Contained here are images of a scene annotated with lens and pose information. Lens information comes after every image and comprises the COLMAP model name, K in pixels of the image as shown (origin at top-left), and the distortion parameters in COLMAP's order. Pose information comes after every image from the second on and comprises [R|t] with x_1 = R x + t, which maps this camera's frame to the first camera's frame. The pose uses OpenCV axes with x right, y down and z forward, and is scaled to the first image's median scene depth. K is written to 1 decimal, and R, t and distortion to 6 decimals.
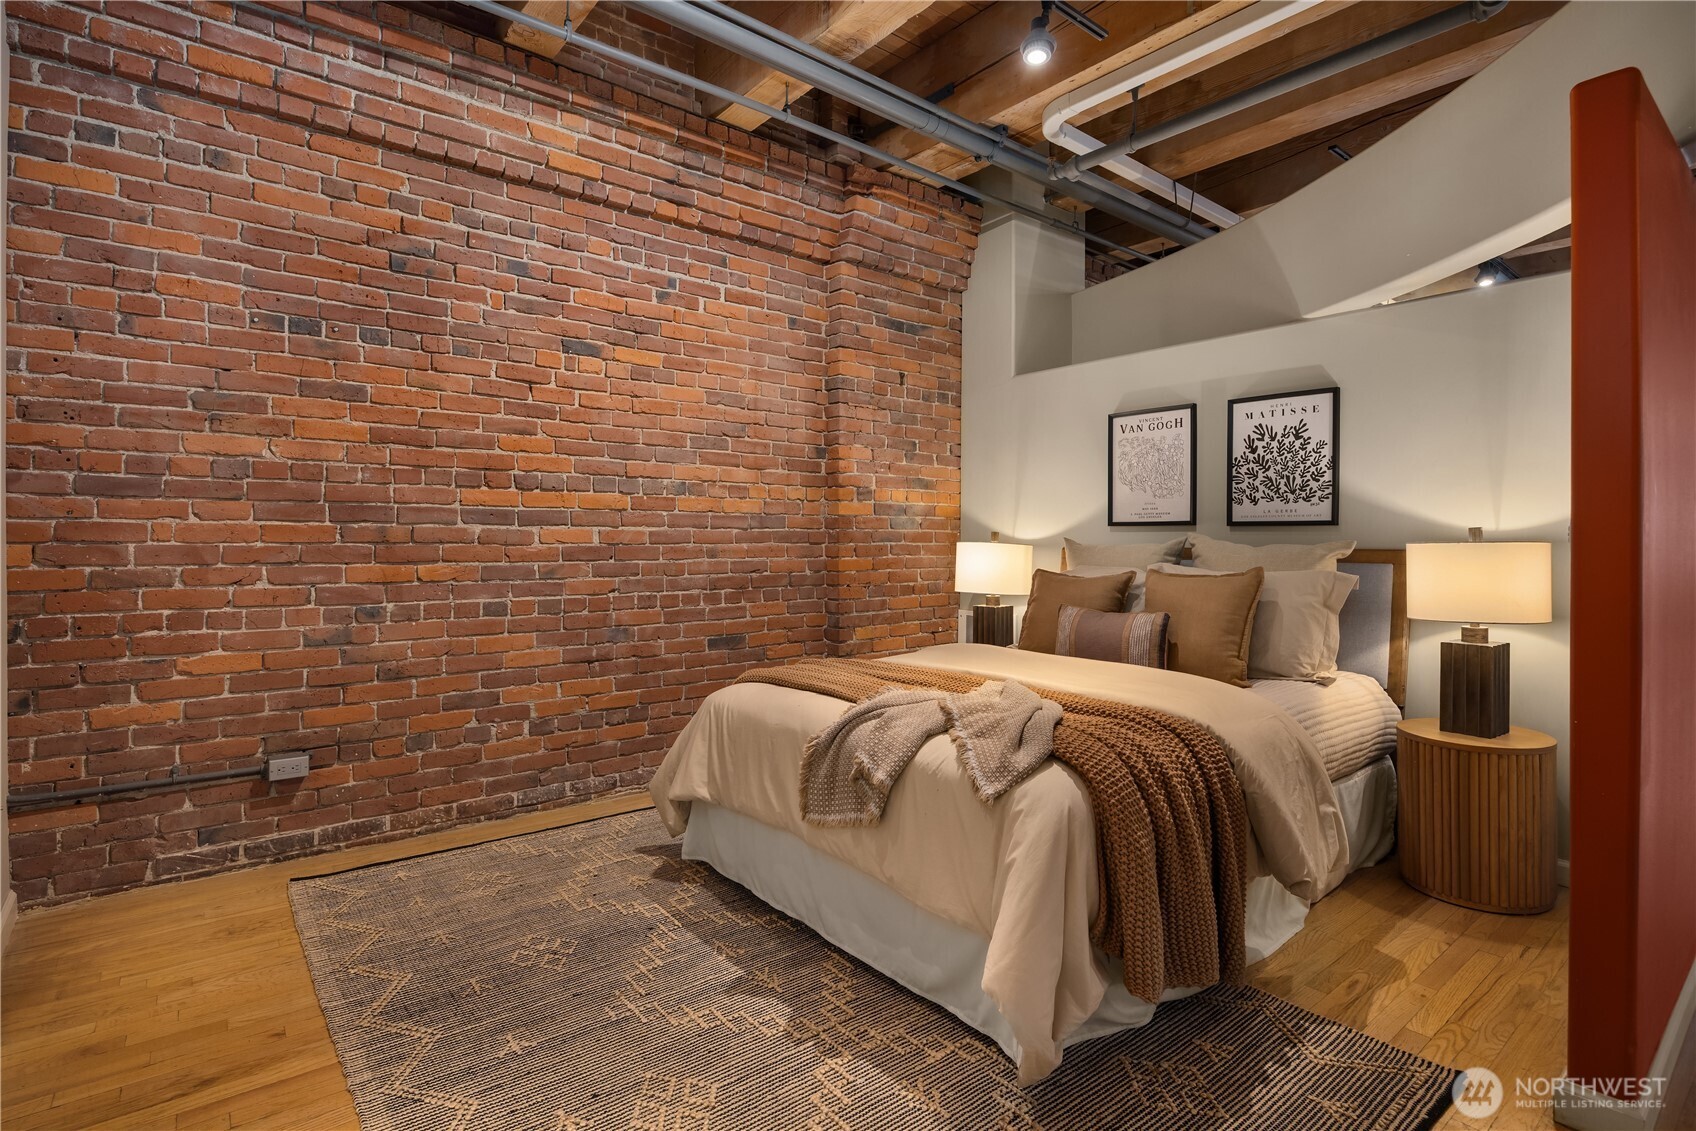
lens RADIAL K [[834.5, 0, 853.2], [0, 834.5, 554.1], [0, 0, 1]] dist [-0.021793, 0.000916]
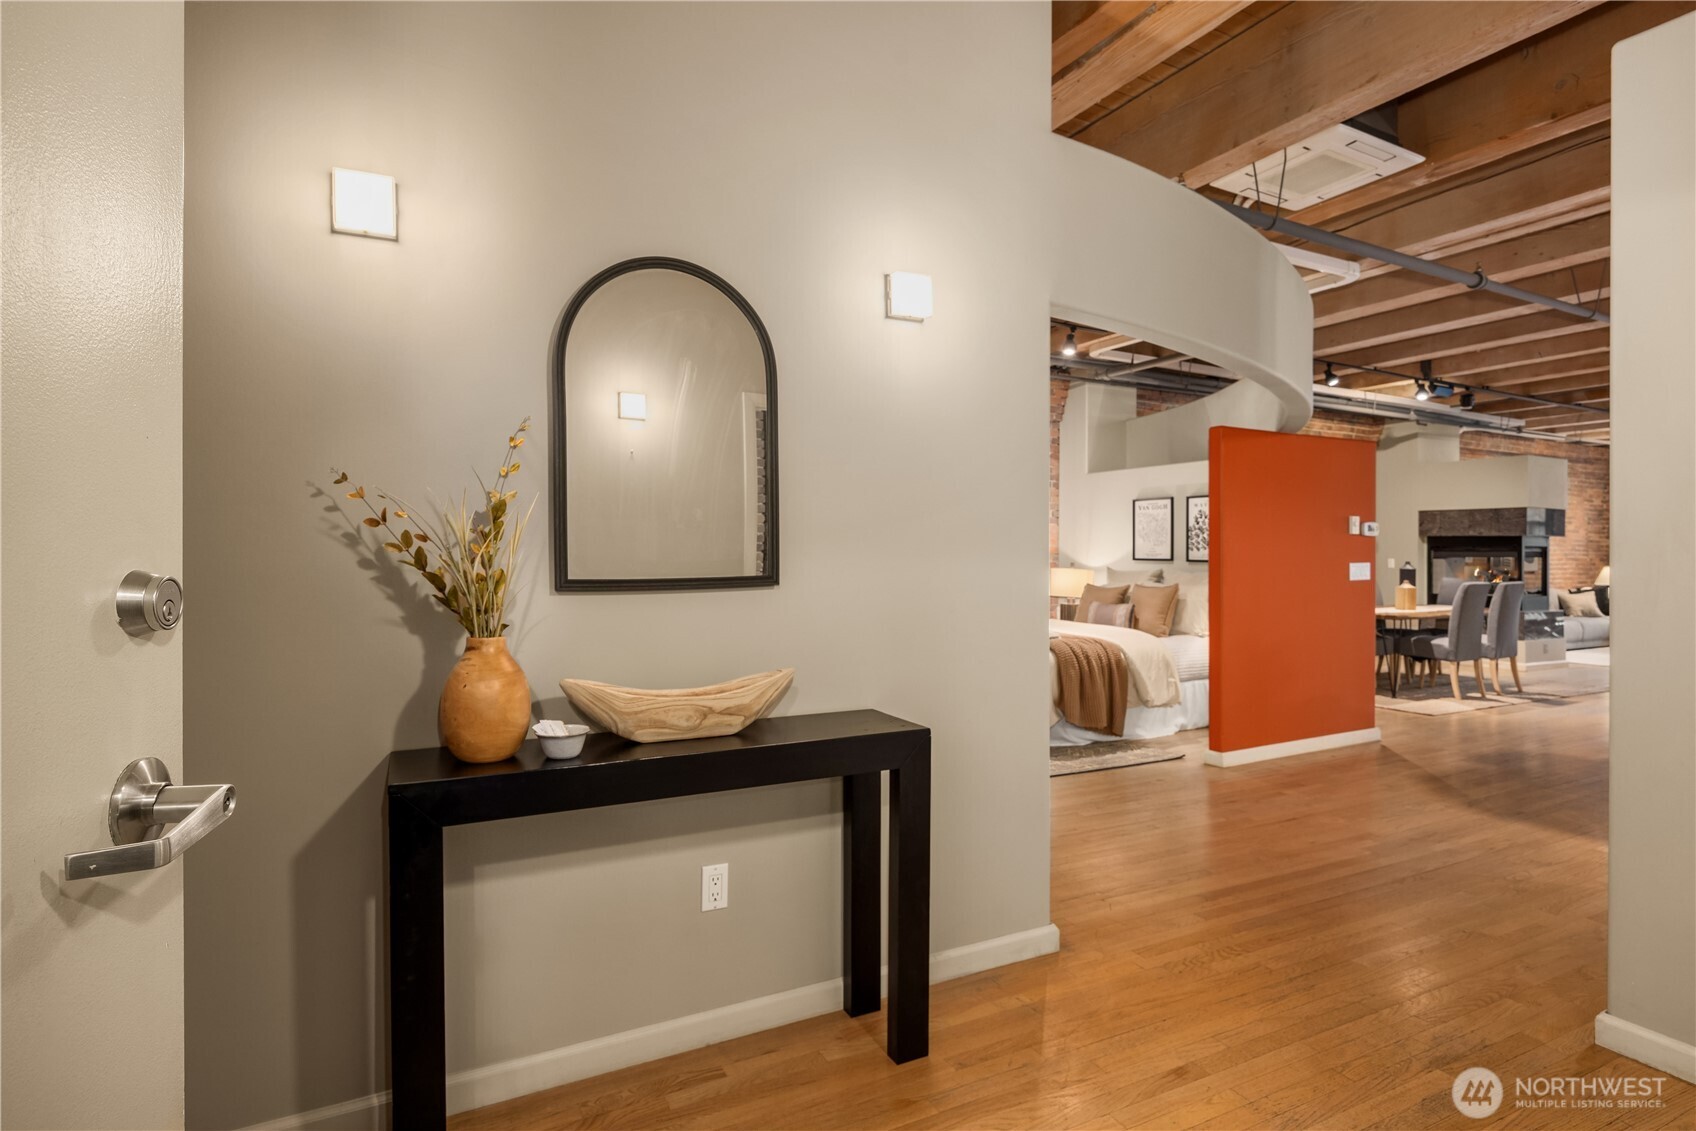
lens RADIAL K [[882.4, 0, 849.9], [0, 882.4, 557.1], [0, 0, 1]] dist [-0.004974, -0.000689]
pose [[0.978469, 0.007717, -0.206252, 0.114326], [-0.011049, 0.999826, -0.015008, -0.006093], [0.206100, 0.016964, 0.978384, -1.182816]]
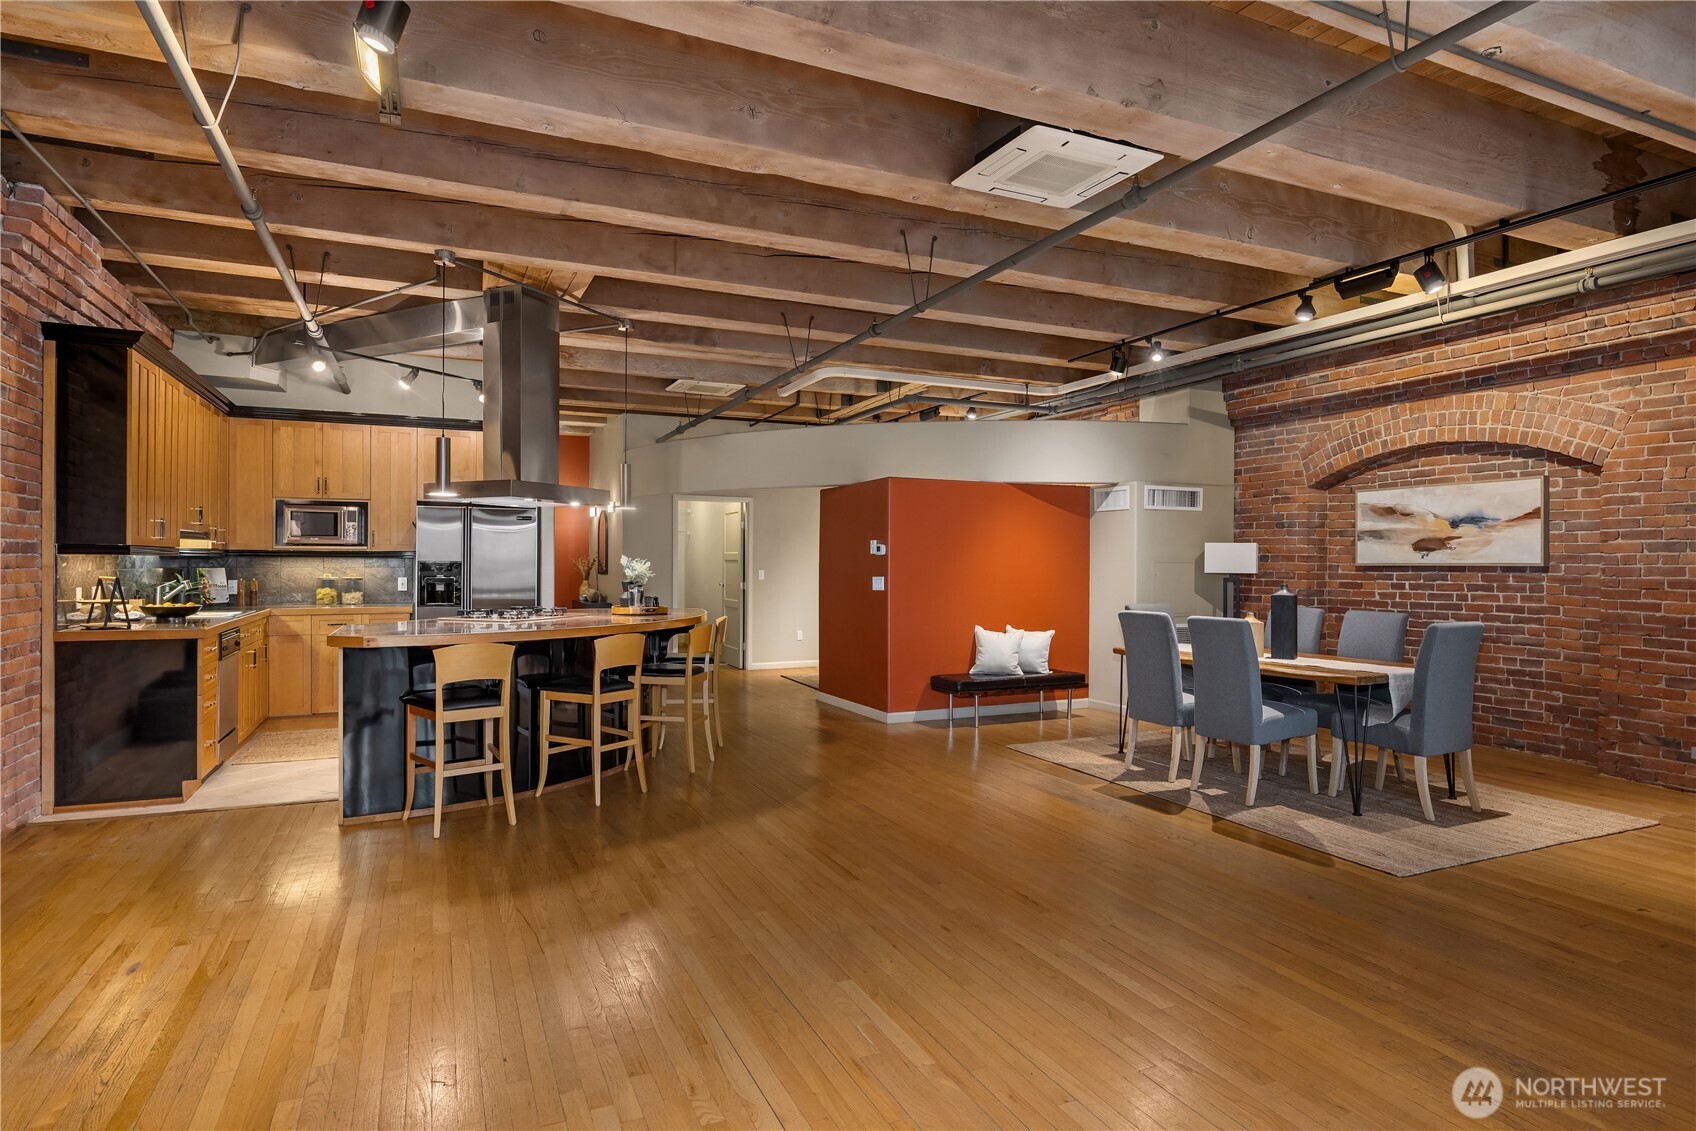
lens RADIAL K [[929.0, 0, 856.5], [0, 929.0, 563.1], [0, 0, 1]] dist [-0.004815, 0.000444]
pose [[-0.260048, 0.004193, -0.965587, 2.897048], [-0.023398, 0.999670, 0.010643, -0.083876], [0.965312, 0.025361, -0.259864, 1.221182]]
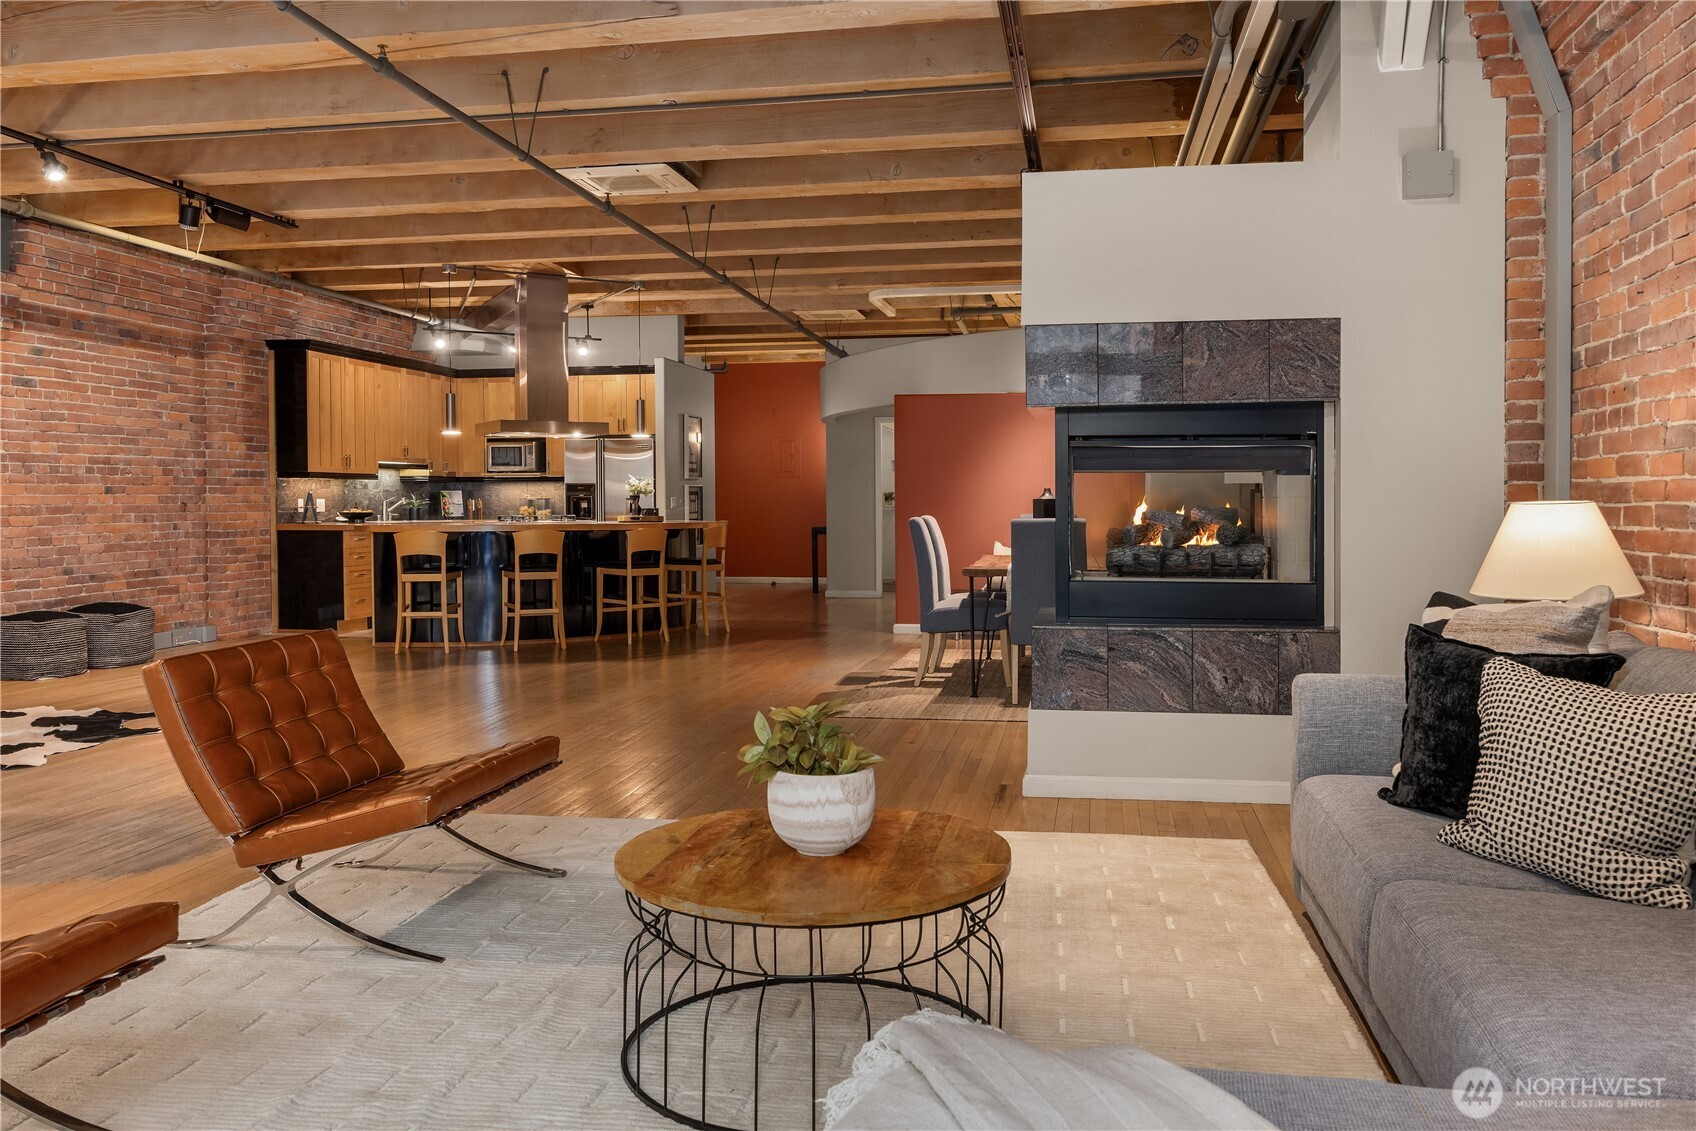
lens RADIAL K [[1301.3, 0, 883.0], [0, 1301.3, 540.1], [0, 0, 1]] dist [-0.007129, 0.005223]
pose [[-0.764835, 0.026653, -0.643675, 2.830224], [-0.004206, 0.998916, 0.046360, -0.061128], [0.644213, 0.038165, -0.763894, 3.076145]]
